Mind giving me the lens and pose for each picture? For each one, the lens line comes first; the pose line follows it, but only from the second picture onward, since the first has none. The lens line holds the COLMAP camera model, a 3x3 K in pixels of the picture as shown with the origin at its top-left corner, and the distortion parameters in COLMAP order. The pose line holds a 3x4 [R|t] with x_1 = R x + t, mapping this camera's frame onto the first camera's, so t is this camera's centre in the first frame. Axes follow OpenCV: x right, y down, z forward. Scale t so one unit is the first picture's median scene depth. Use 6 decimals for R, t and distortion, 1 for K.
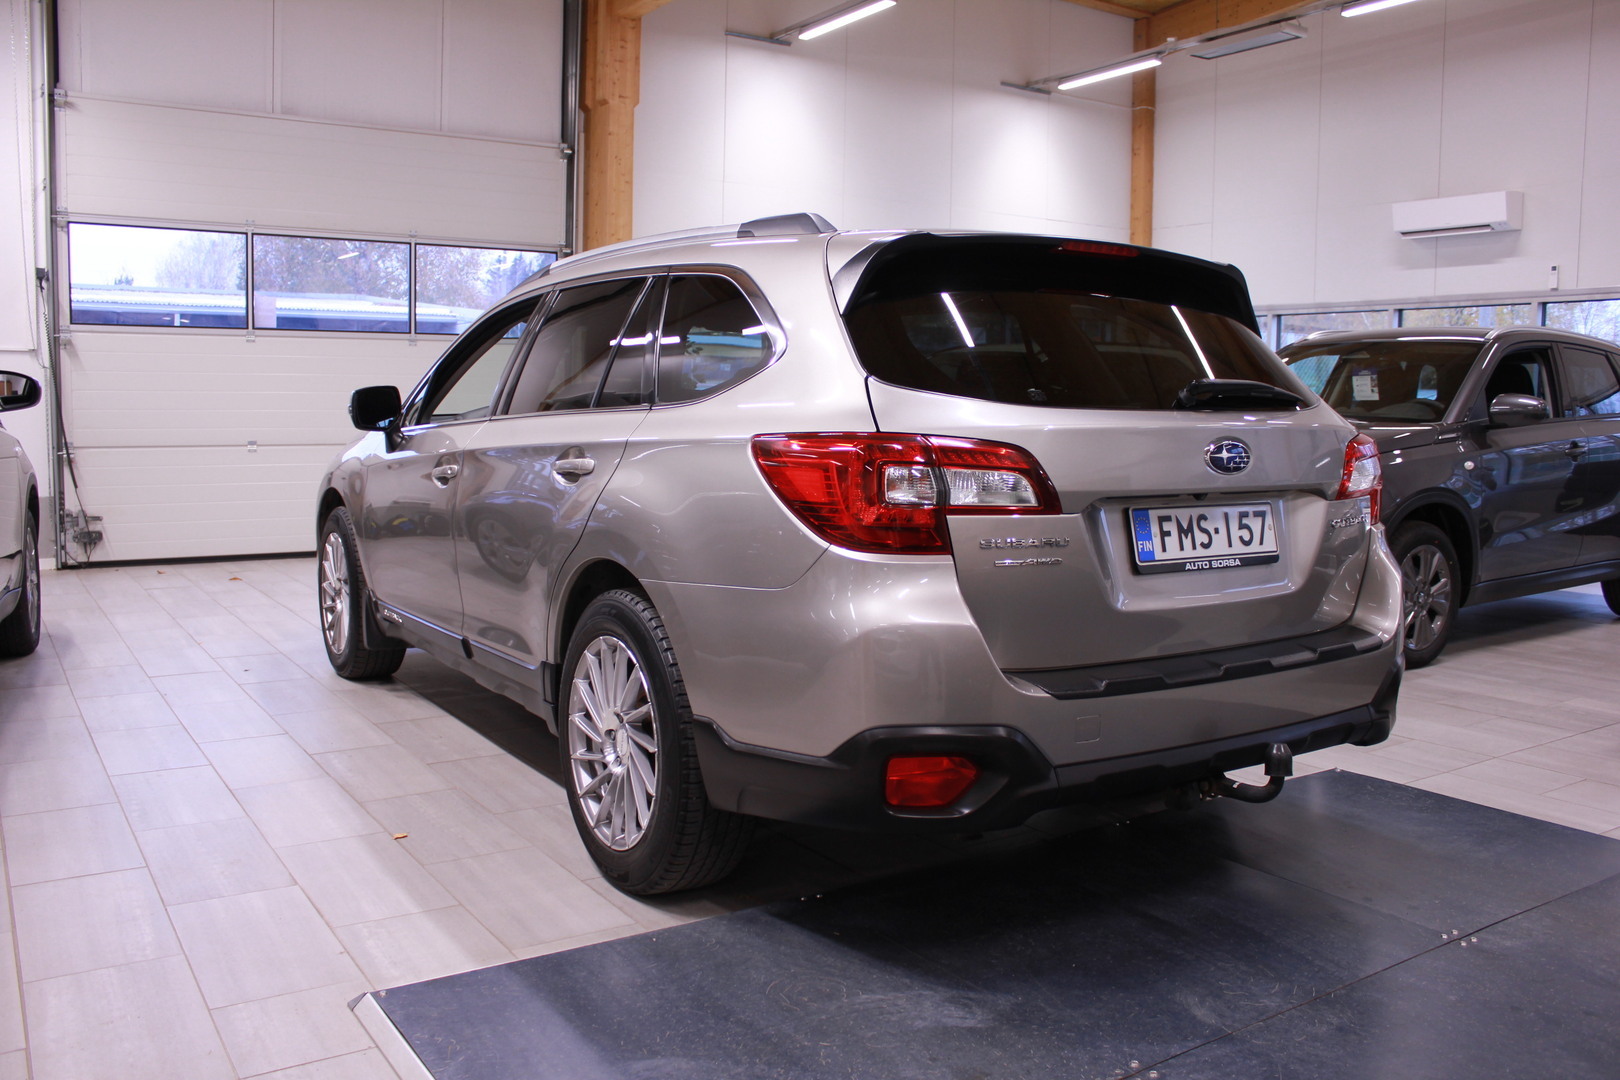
lens RADIAL K [[1343.7, 0, 806.5], [0, 1343.7, 530.2], [0, 0, 1]] dist [-0.150355, 0.108896]
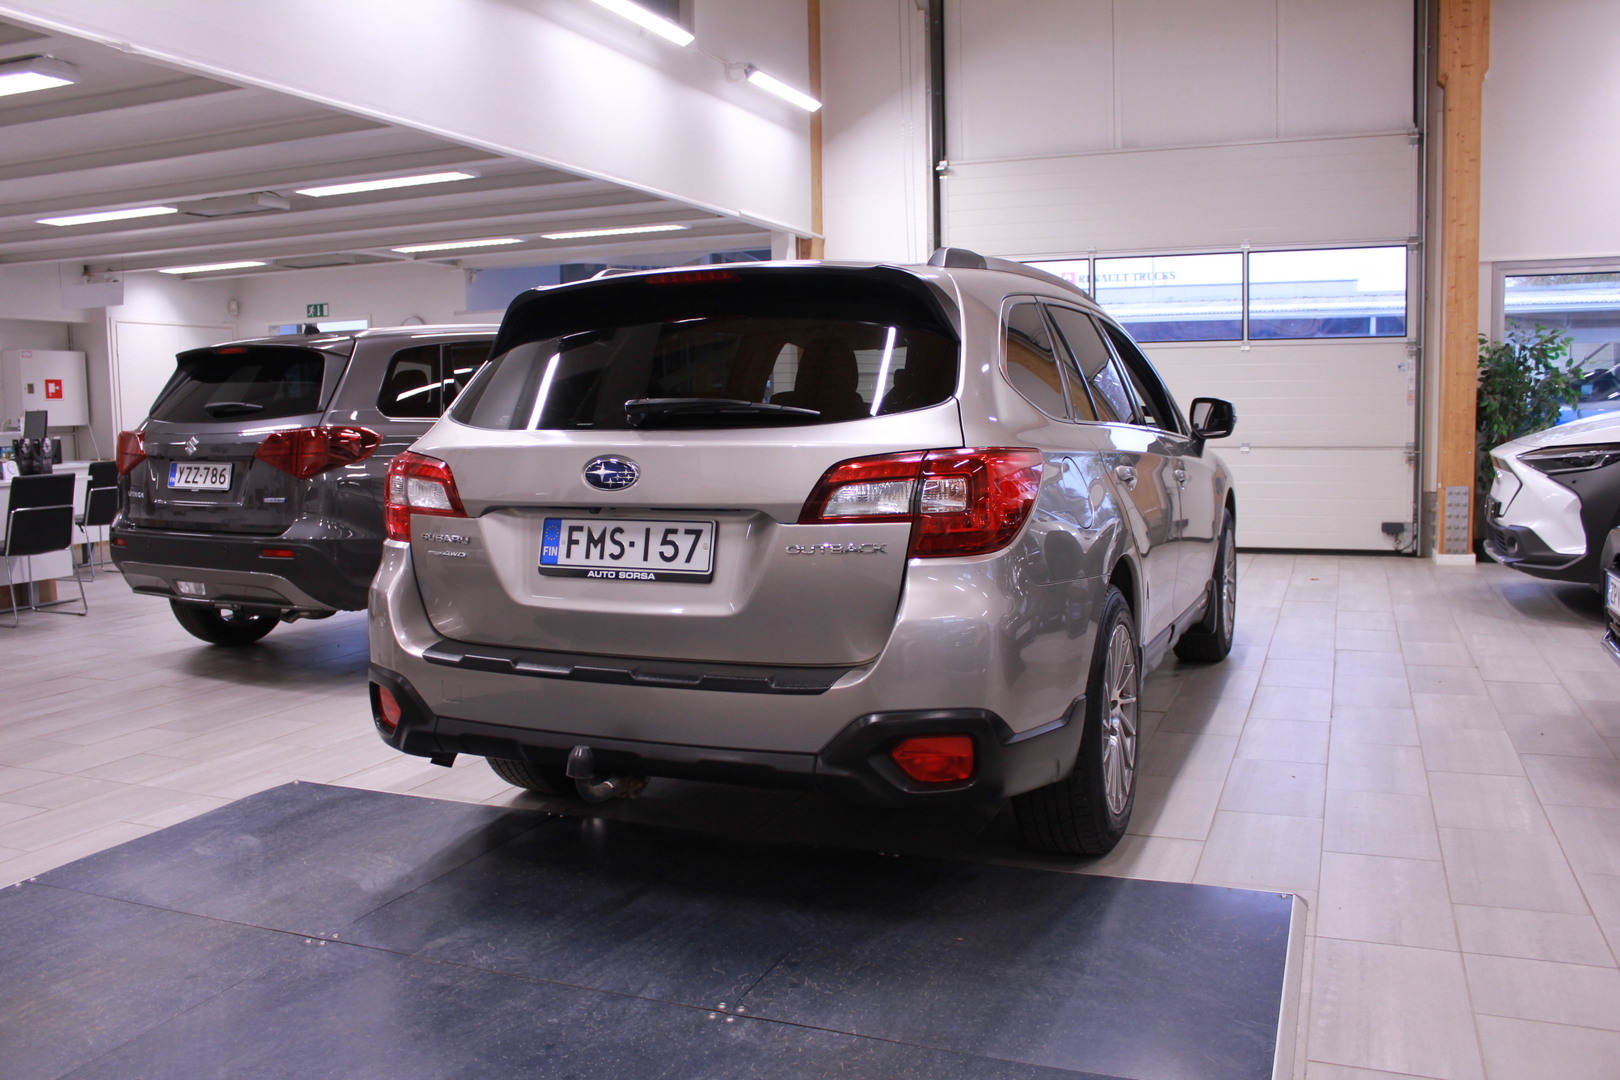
lens RADIAL K [[1343.7, 0, 806.6], [0, 1343.7, 536.3], [0, 0, 1]] dist [-0.150355, 0.108896]
pose [[0.565310, 0.059409, -0.822736, 1.280424], [-0.054593, 0.997911, 0.034547, -0.050732], [0.823070, 0.025386, 0.567373, 0.516530]]
